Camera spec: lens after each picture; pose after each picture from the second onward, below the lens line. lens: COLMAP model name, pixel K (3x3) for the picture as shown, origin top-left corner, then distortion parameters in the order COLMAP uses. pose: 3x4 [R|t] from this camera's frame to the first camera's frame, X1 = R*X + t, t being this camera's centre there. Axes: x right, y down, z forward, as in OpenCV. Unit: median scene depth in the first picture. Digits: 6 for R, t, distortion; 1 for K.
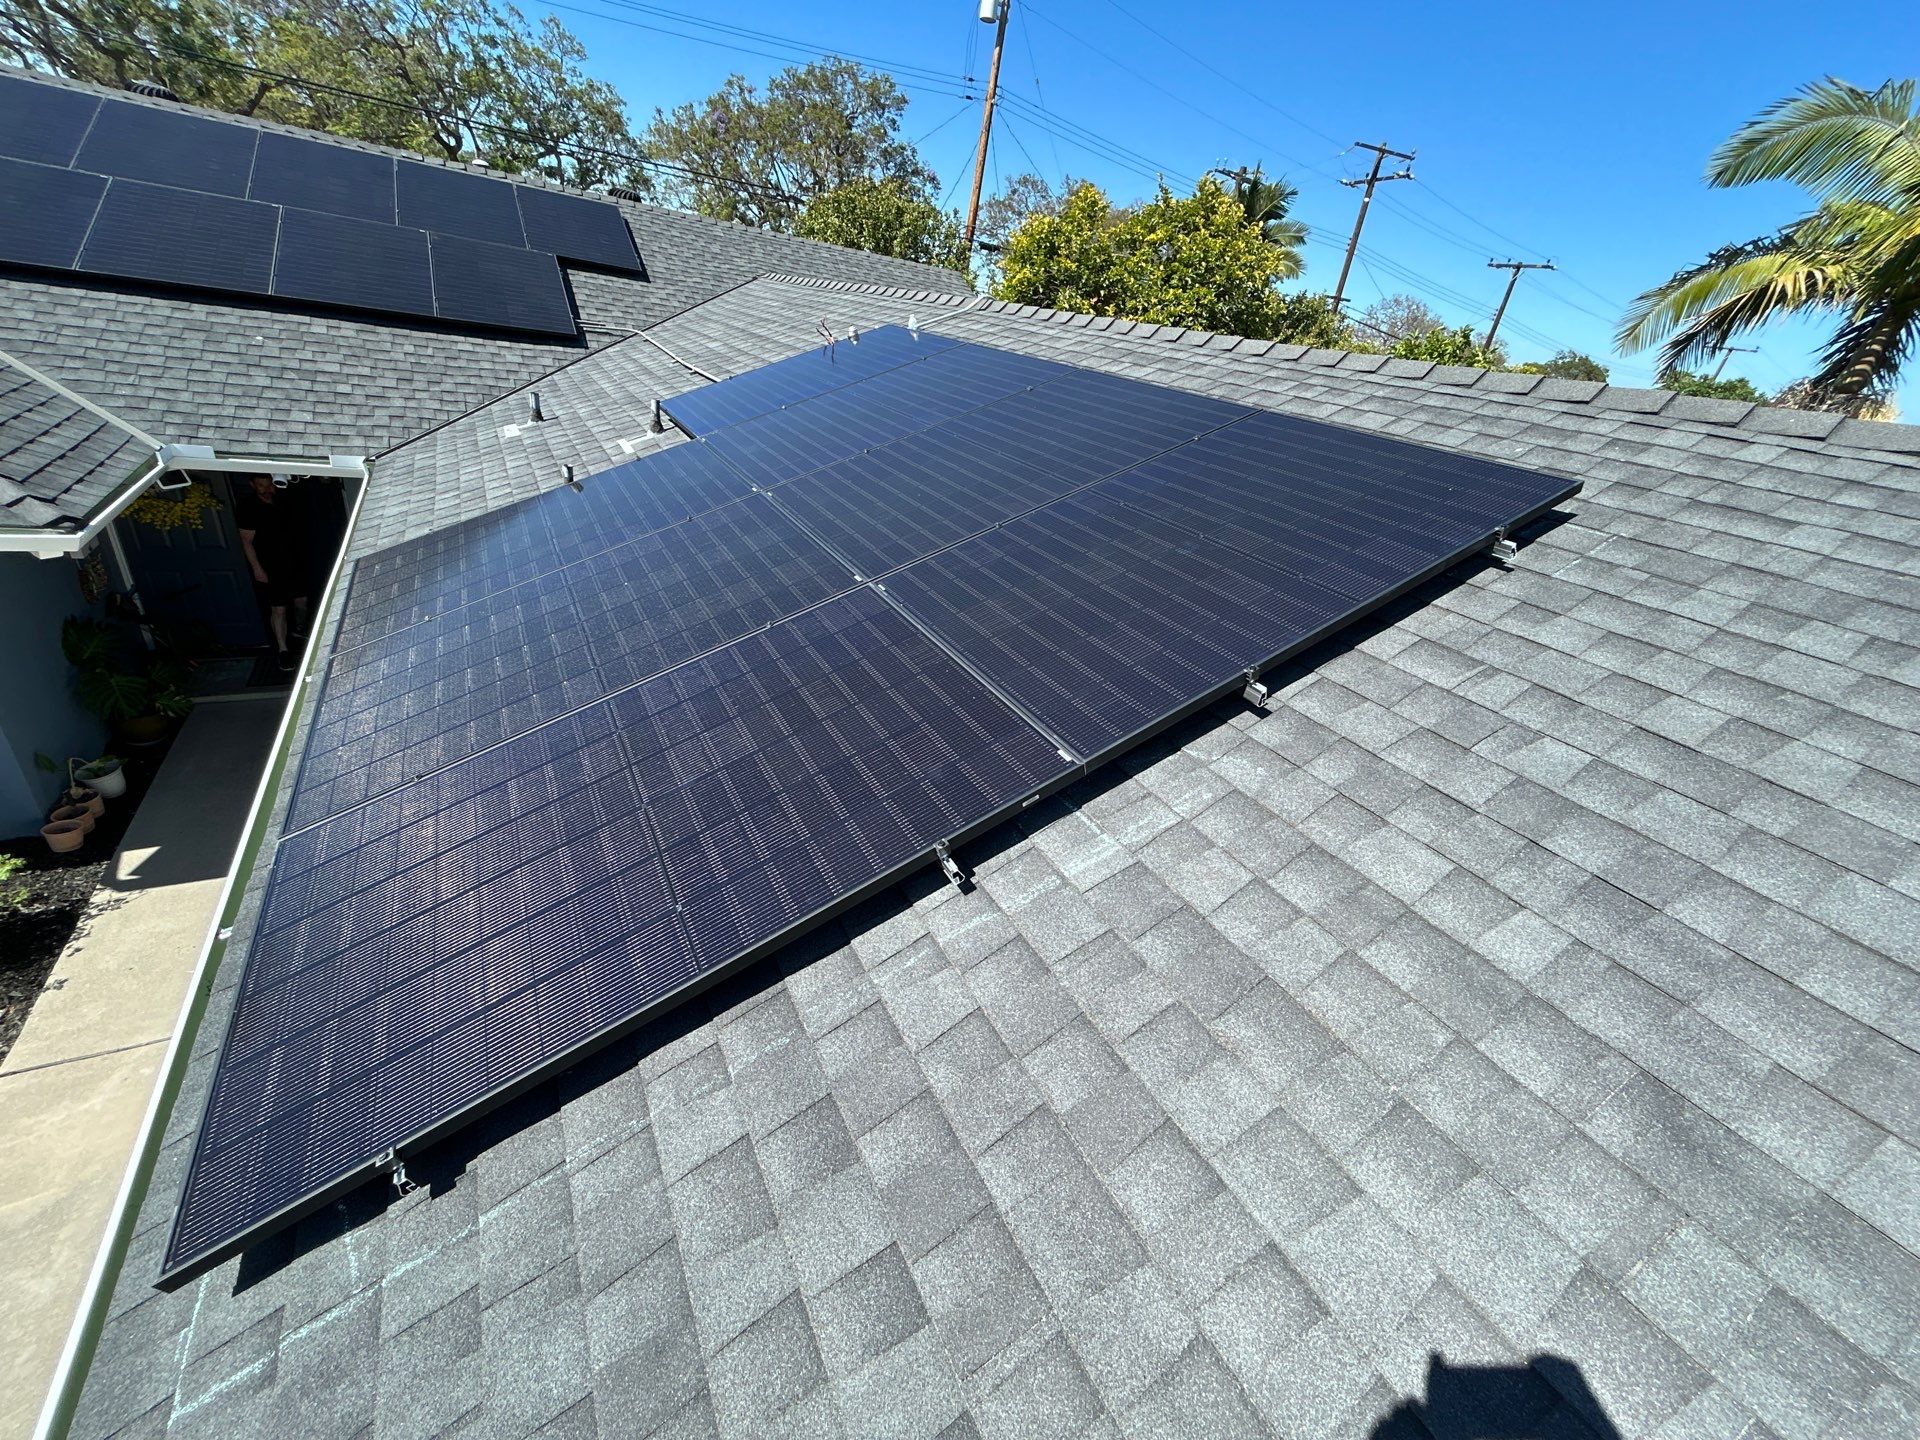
lens RADIAL K [[773.4, 0, 947.2], [0, 773.4, 714.8], [0, 0, 1]] dist [0.000623, -0.000006]
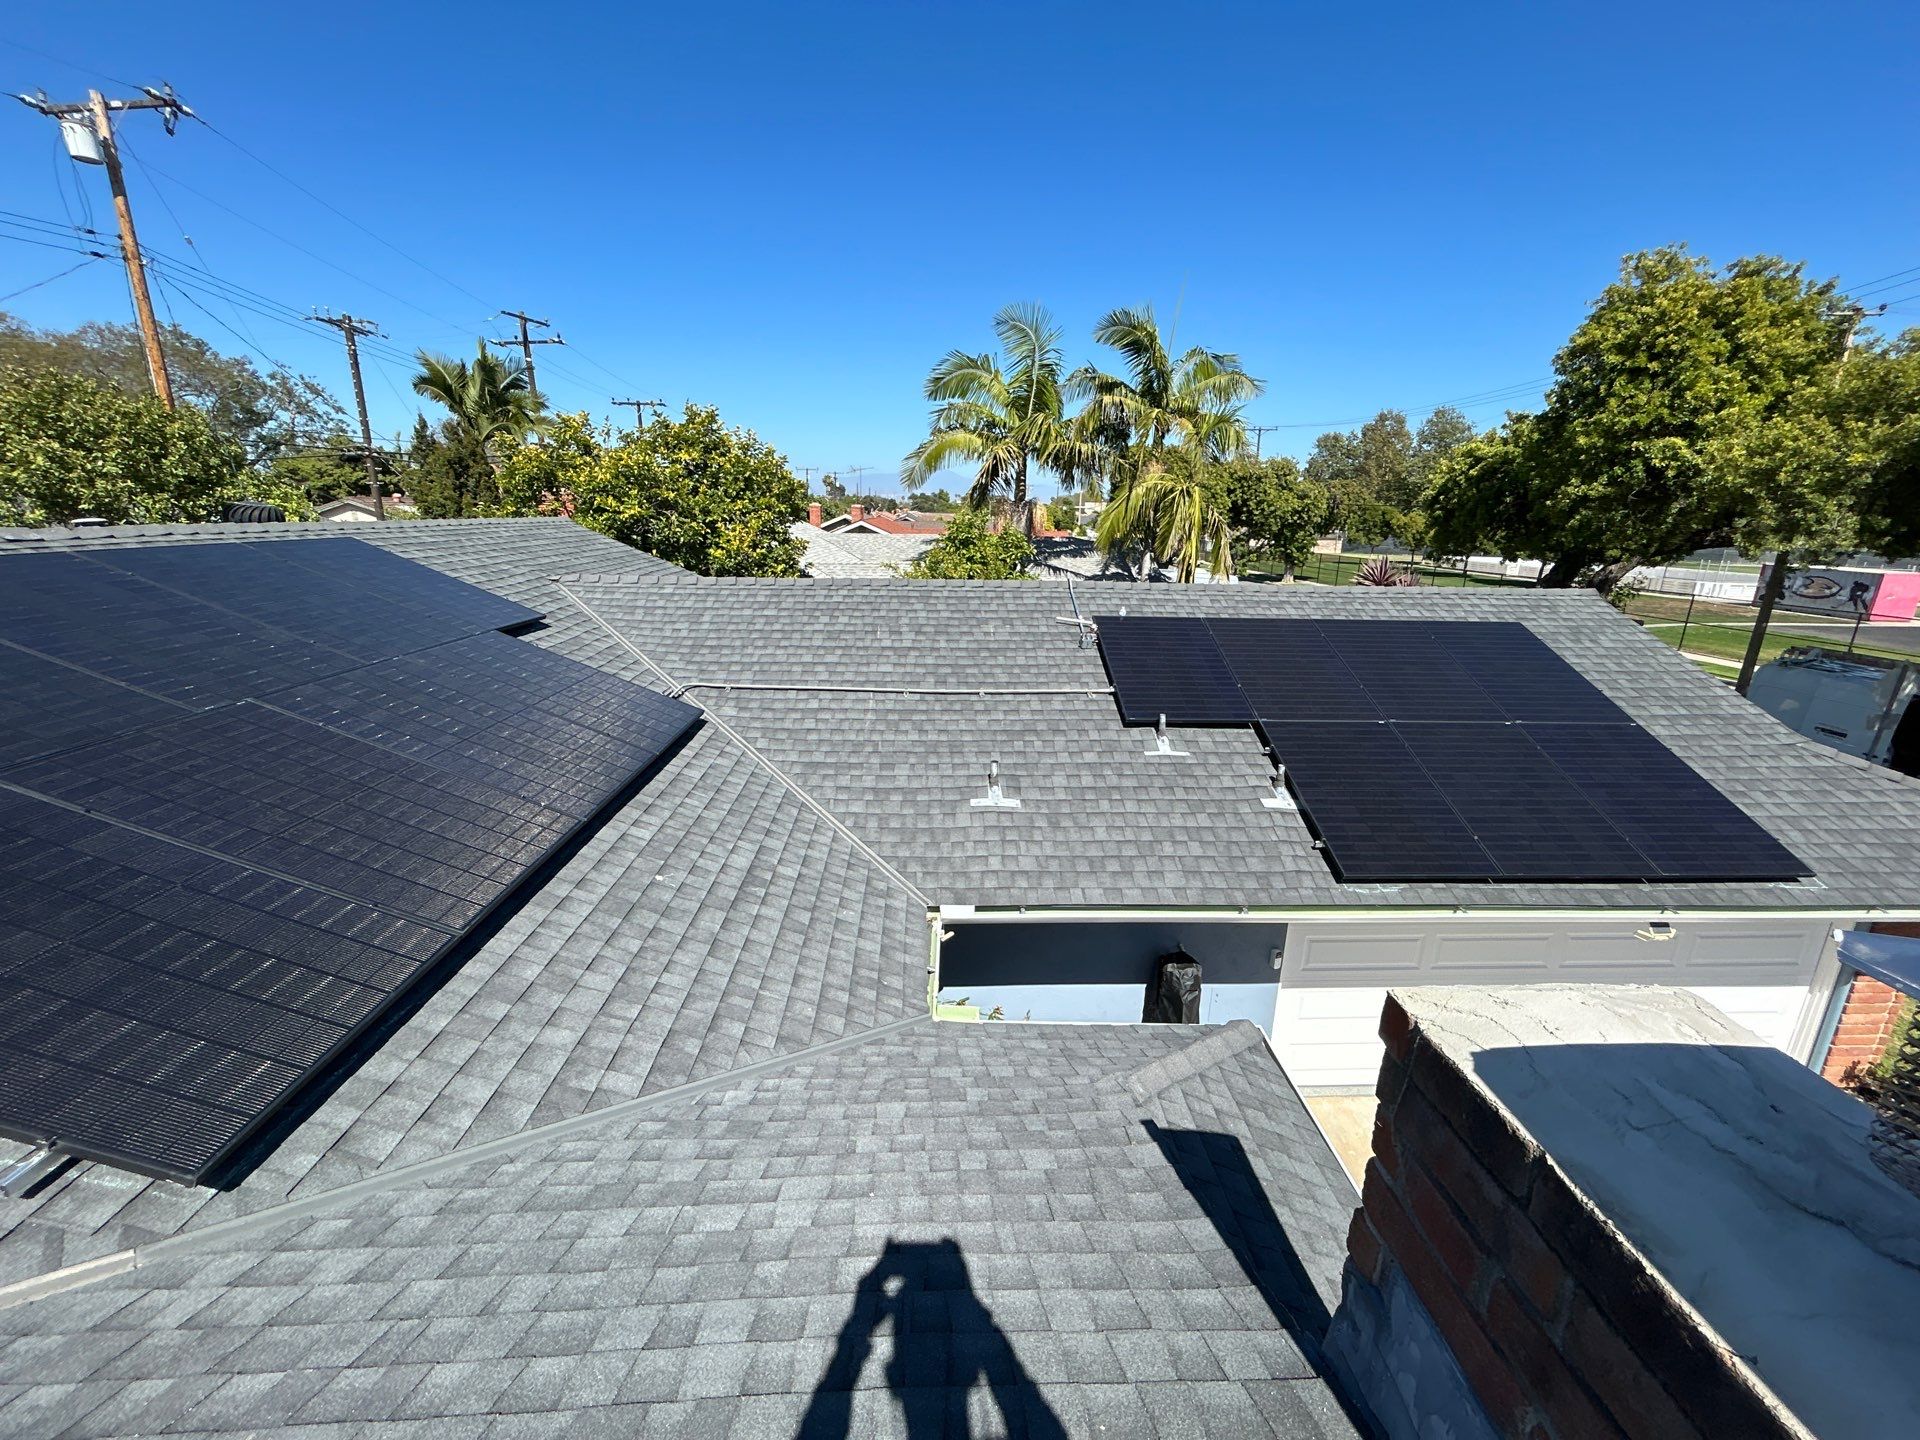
lens RADIAL K [[773.4, 0, 961.4], [0, 773.4, 718.9], [0, 0, 1]] dist [0.000623, -0.000006]
pose [[0.442426, -0.378041, 0.813231, -0.362515], [0.455285, 0.875942, 0.159502, -0.167558], [-0.772641, 0.299684, 0.559656, 0.105316]]
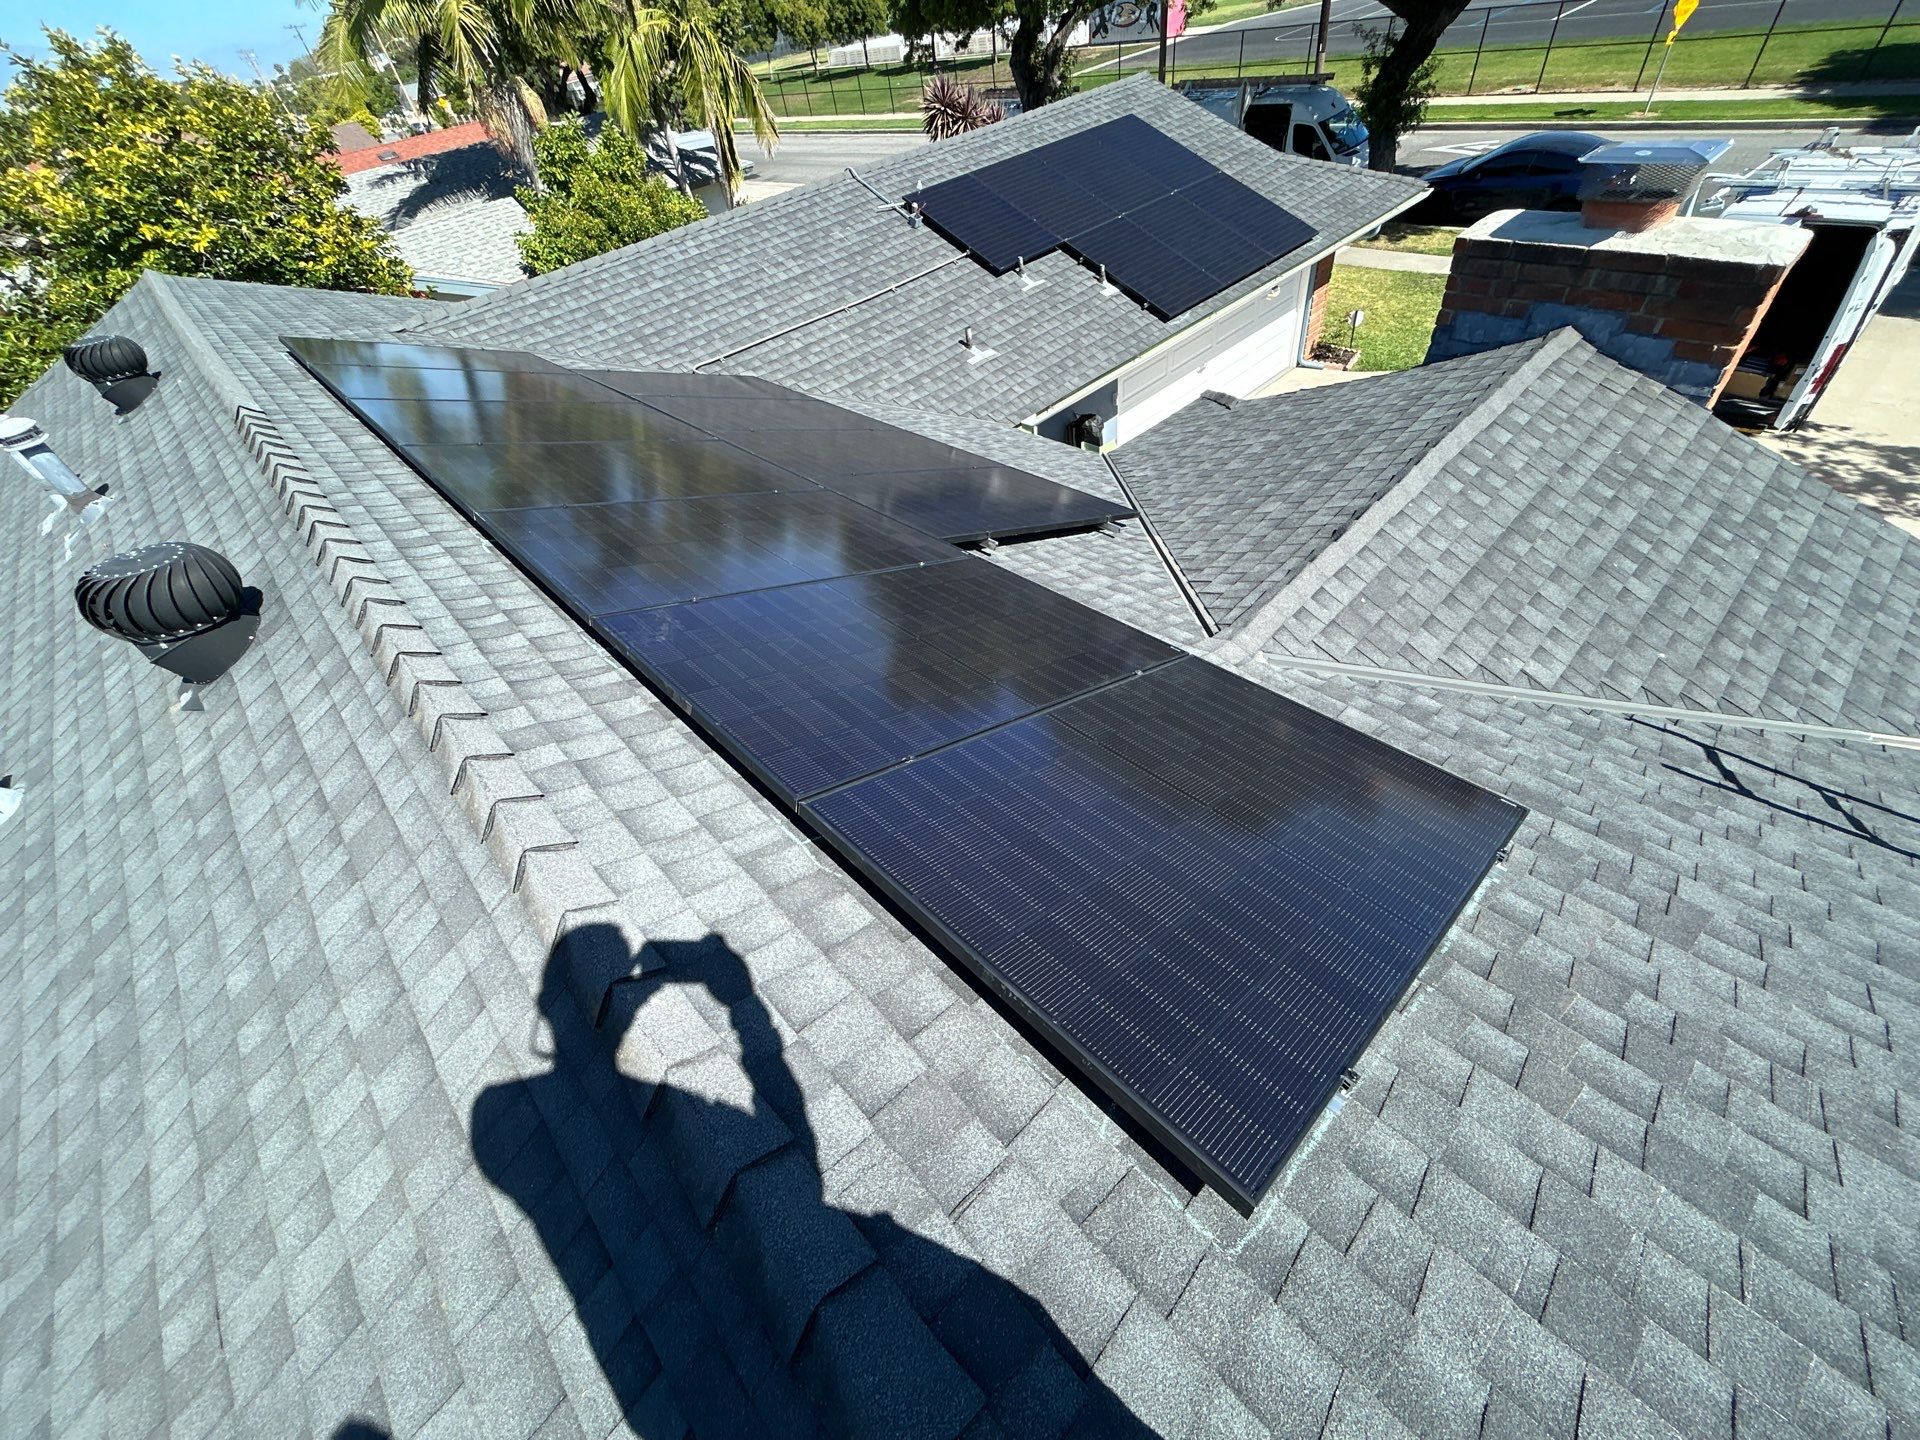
lens RADIAL K [[773.4, 0, 963.8], [0, 773.4, 715.1], [0, 0, 1]] dist [0.000623, -0.000006]
pose [[-0.272657, -0.757132, 0.593640, -0.510981], [0.522428, 0.401619, 0.752177, -0.316974], [-0.807915, 0.515221, 0.286043, 0.245637]]
